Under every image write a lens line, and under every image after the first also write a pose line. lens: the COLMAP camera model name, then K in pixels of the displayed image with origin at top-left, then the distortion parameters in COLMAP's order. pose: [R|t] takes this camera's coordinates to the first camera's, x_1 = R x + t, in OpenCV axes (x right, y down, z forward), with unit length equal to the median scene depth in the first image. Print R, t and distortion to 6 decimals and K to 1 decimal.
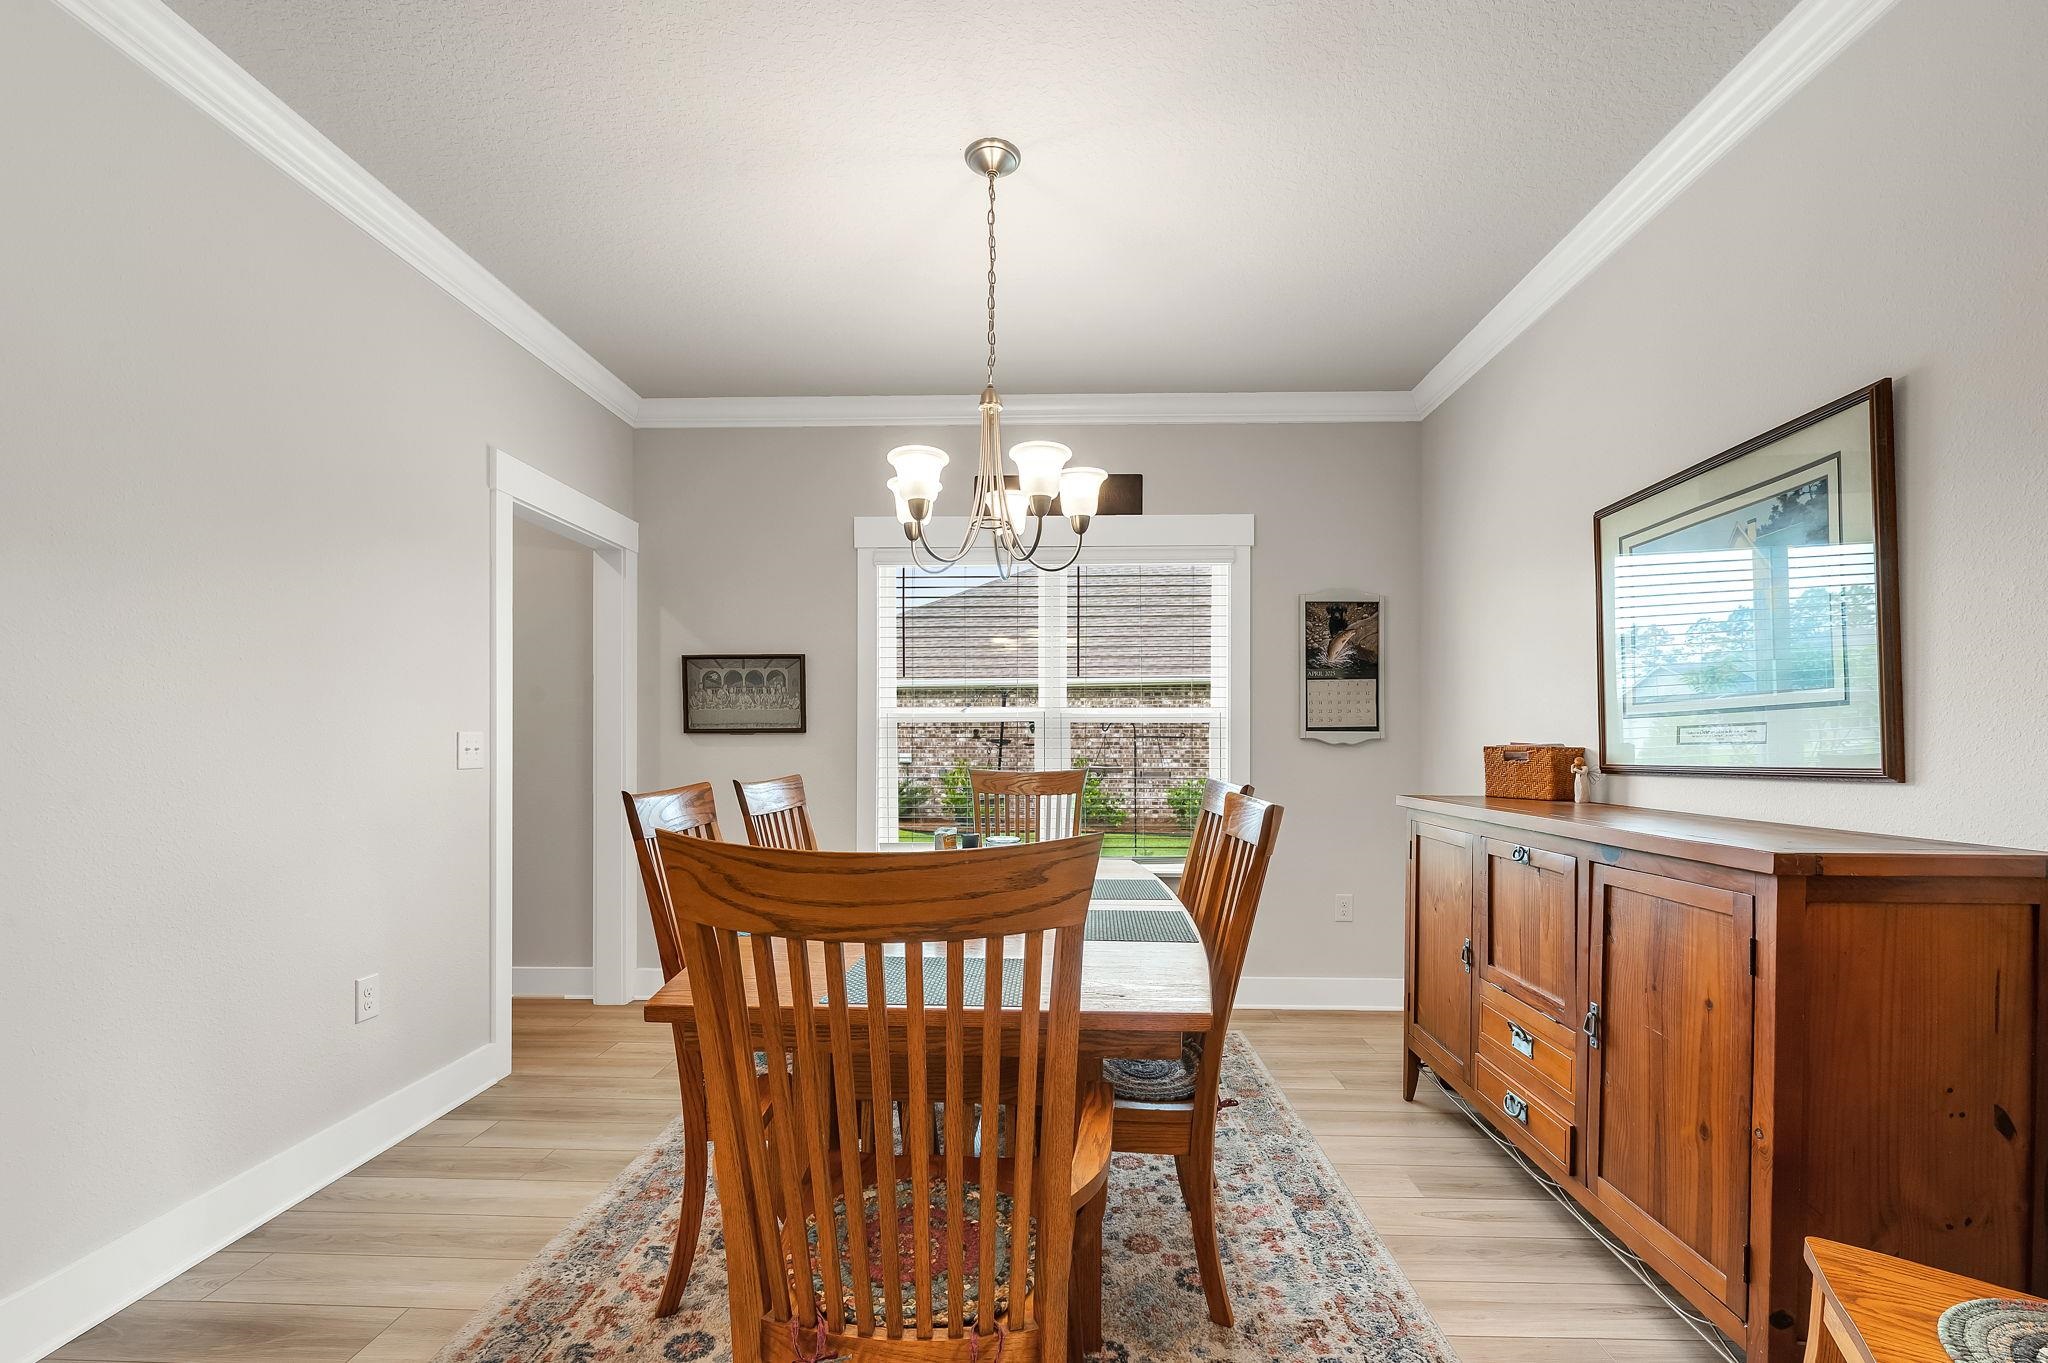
lens RADIAL K [[854.6, 0, 1045.5], [0, 854.6, 746.3], [0, 0, 1]] dist [-0.012409, -0.000152]
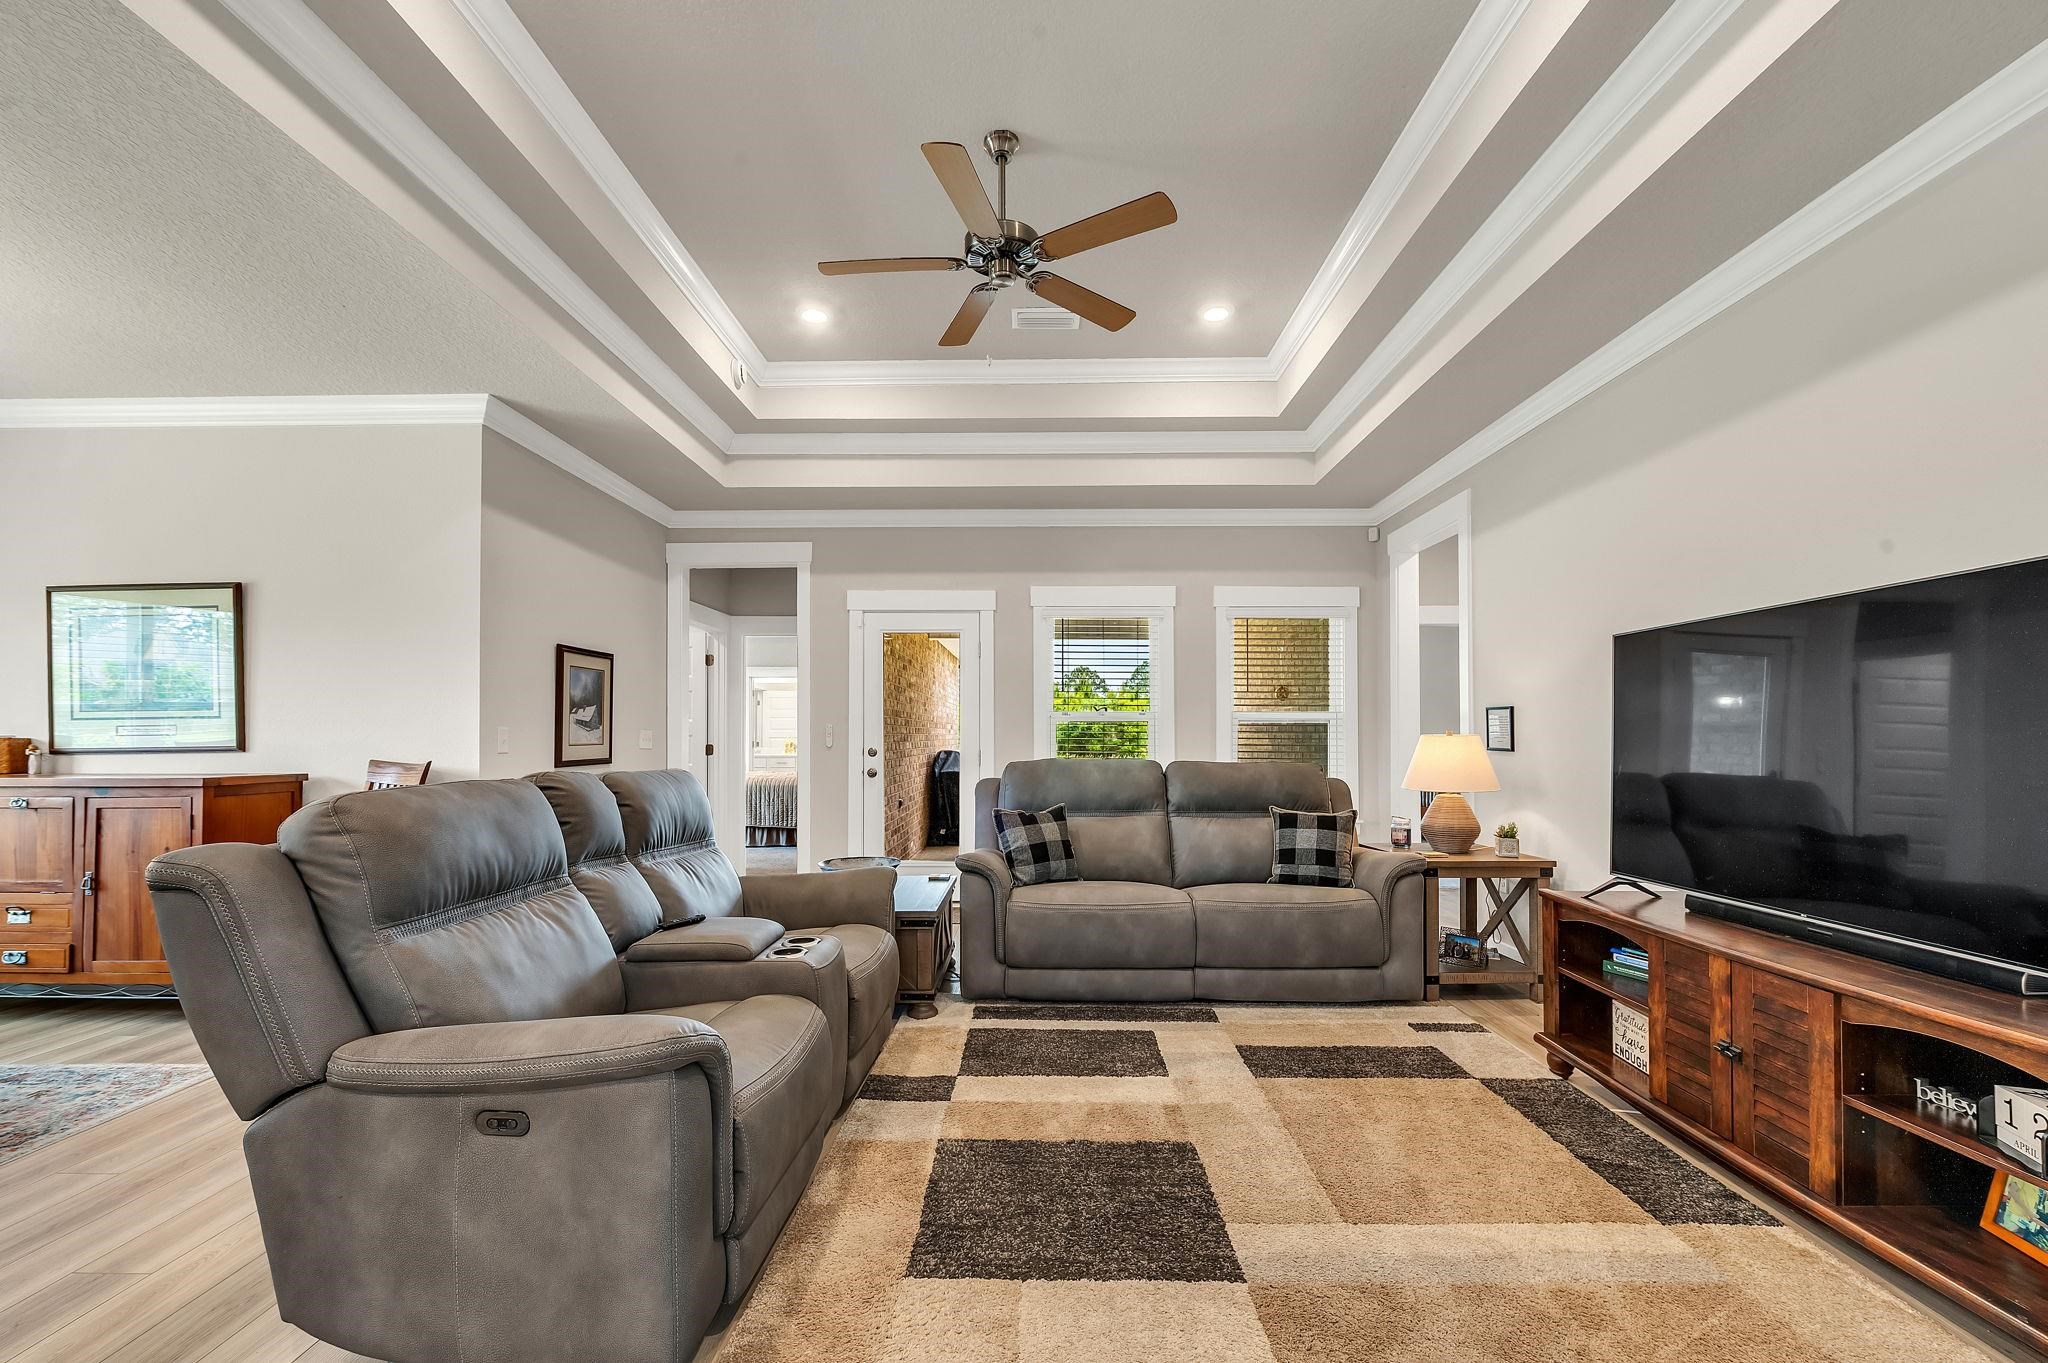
lens RADIAL K [[831.8, 0, 1031.4], [0, 831.8, 724.7], [0, 0, 1]] dist [-0.006073, -0.000485]
pose [[-0.015074, 0.013249, 0.999799, -0.707307], [0.002525, 0.999910, -0.013212, 0.001301], [-0.999883, 0.002325, -0.015106, -0.620068]]
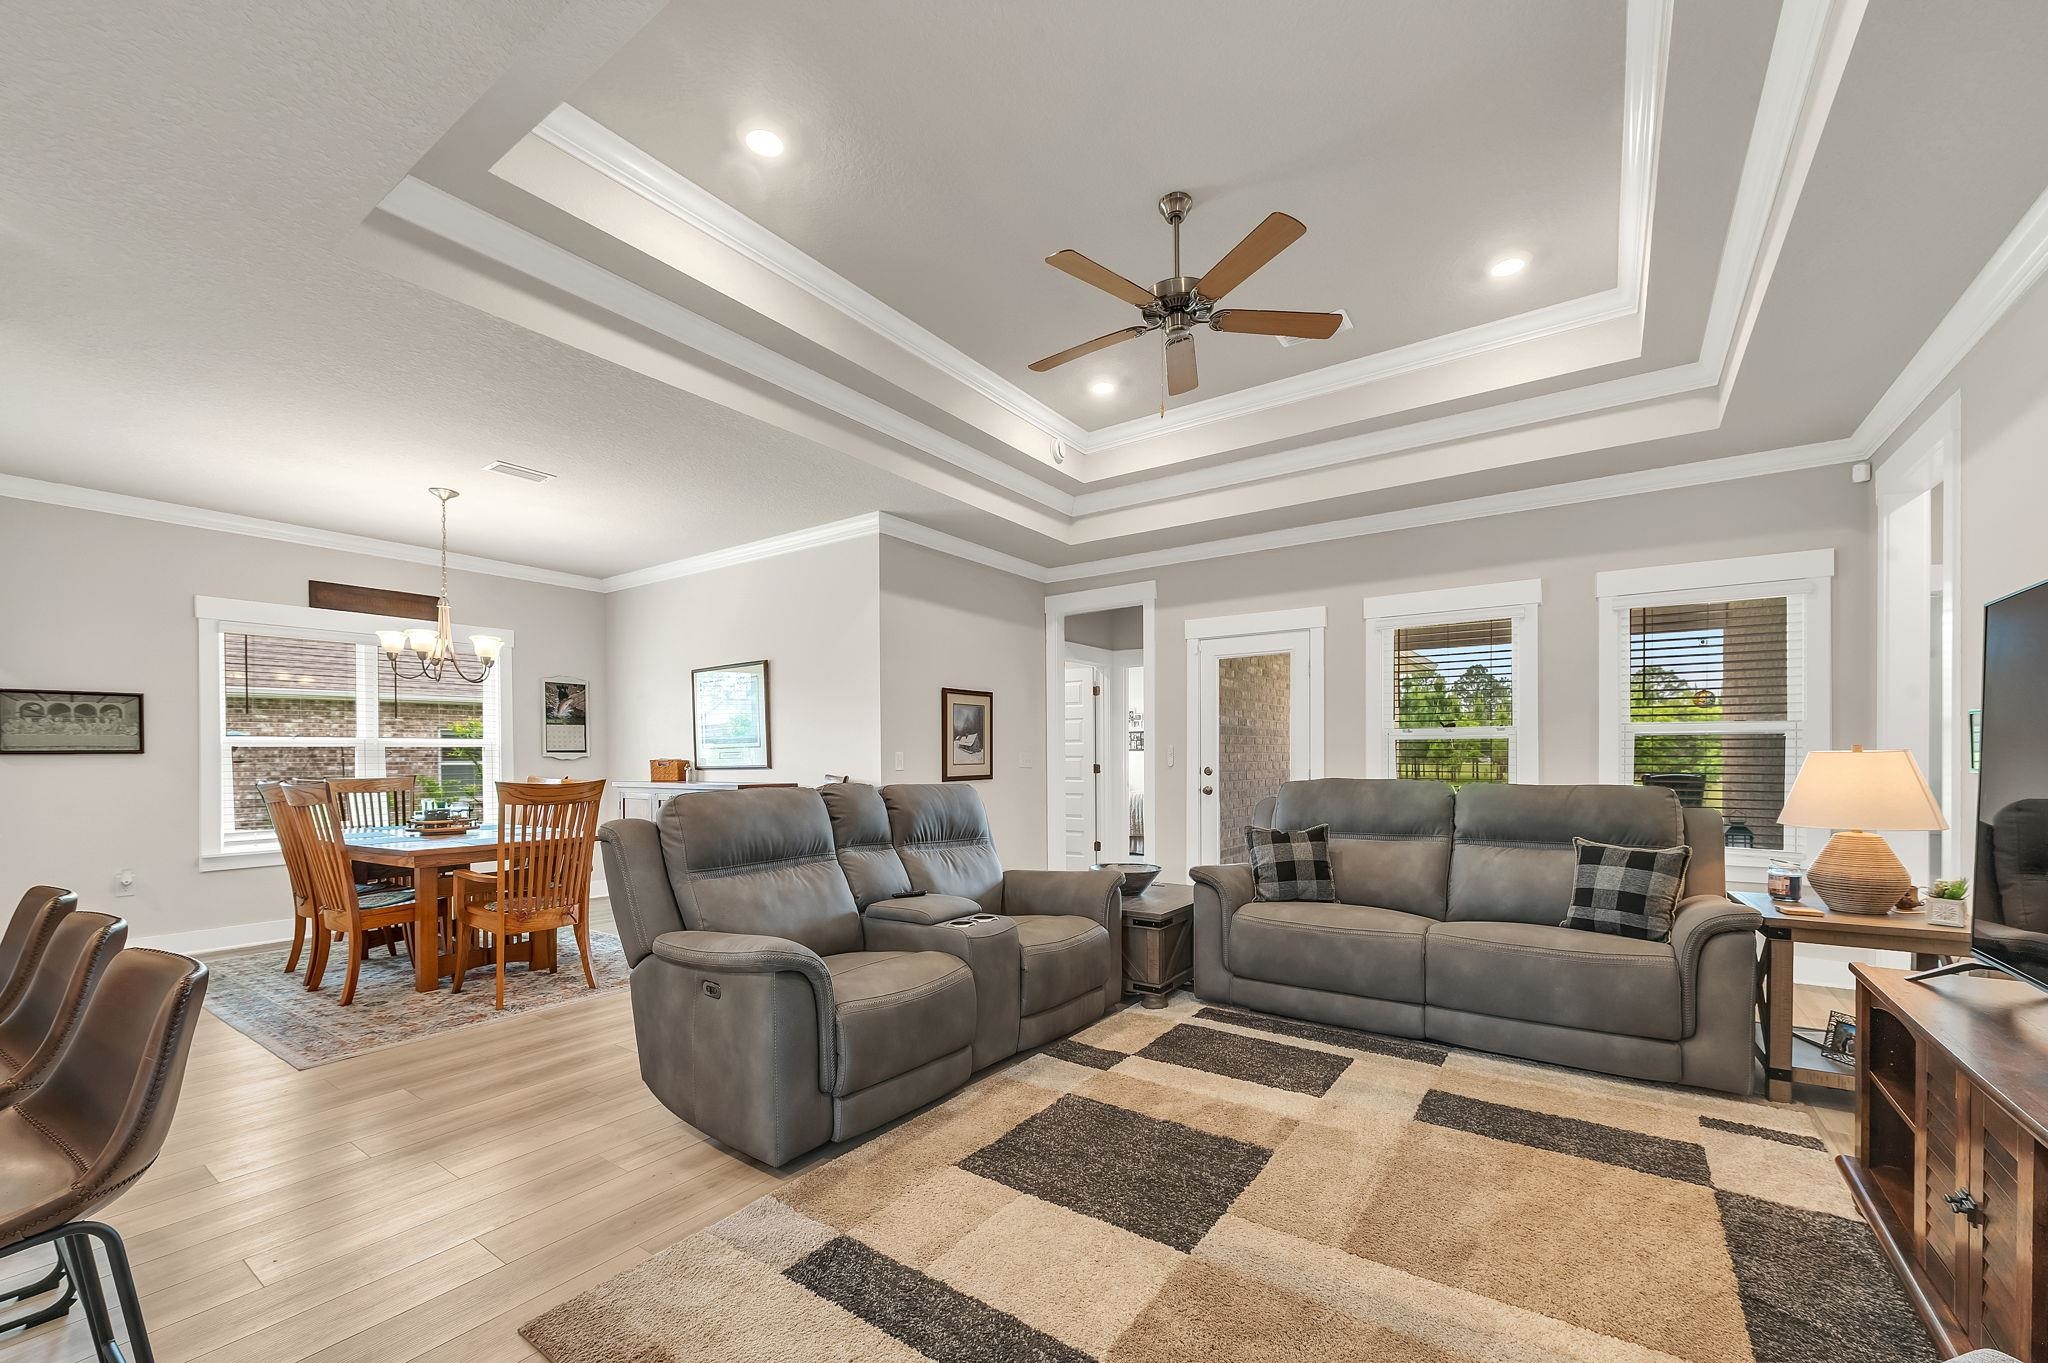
lens RADIAL K [[828.7, 0, 1033.4], [0, 828.7, 762.9], [0, 0, 1]] dist [-0.001718, -0.000488]
pose [[0.553929, -0.010316, 0.832500, -0.717084], [0.008245, 0.999942, 0.006904, 0.000777], [-0.832523, 0.003039, 0.553982, -1.029171]]
